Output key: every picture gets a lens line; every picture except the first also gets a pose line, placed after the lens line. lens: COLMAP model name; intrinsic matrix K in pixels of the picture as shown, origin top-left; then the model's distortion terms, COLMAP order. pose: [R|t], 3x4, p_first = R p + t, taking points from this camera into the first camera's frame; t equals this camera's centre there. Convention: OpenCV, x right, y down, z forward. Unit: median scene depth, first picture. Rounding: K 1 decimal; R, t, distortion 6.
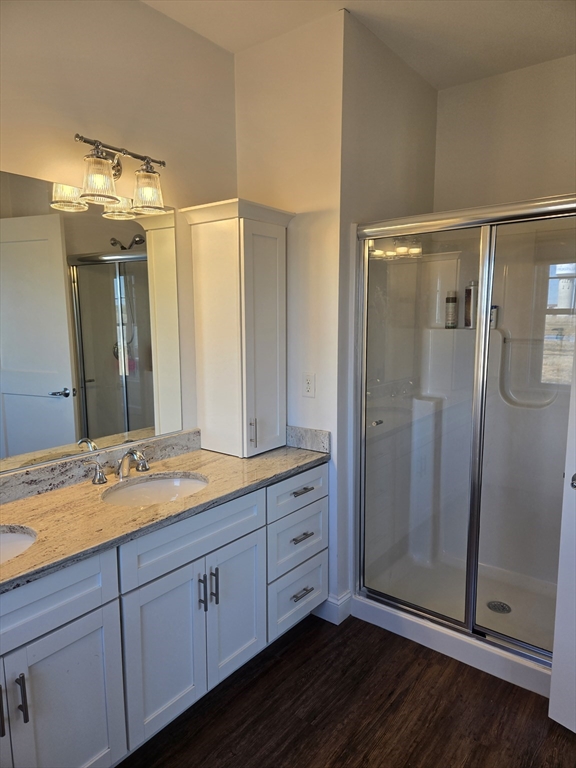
lens RADIAL K [[498.3, 0, 285.3], [0, 498.3, 385.3], [0, 0, 1]] dist [-0.006769, -0.002739]
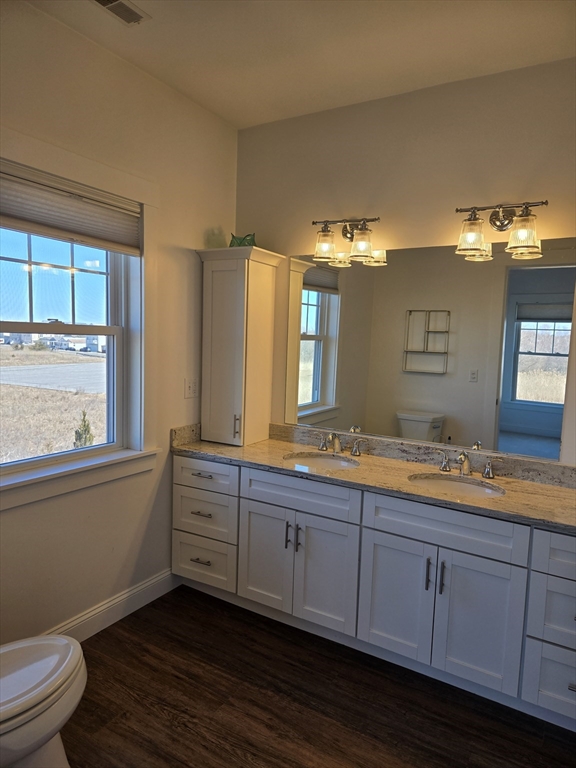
lens RADIAL K [[498.3, 0, 292.6], [0, 498.3, 385.6], [0, 0, 1]] dist [-0.006769, -0.002739]
pose [[0.133000, 0.112028, -0.984764, 0.832208], [-0.171674, 0.981177, 0.088434, -0.066359], [0.976135, 0.157296, 0.149729, 0.397357]]
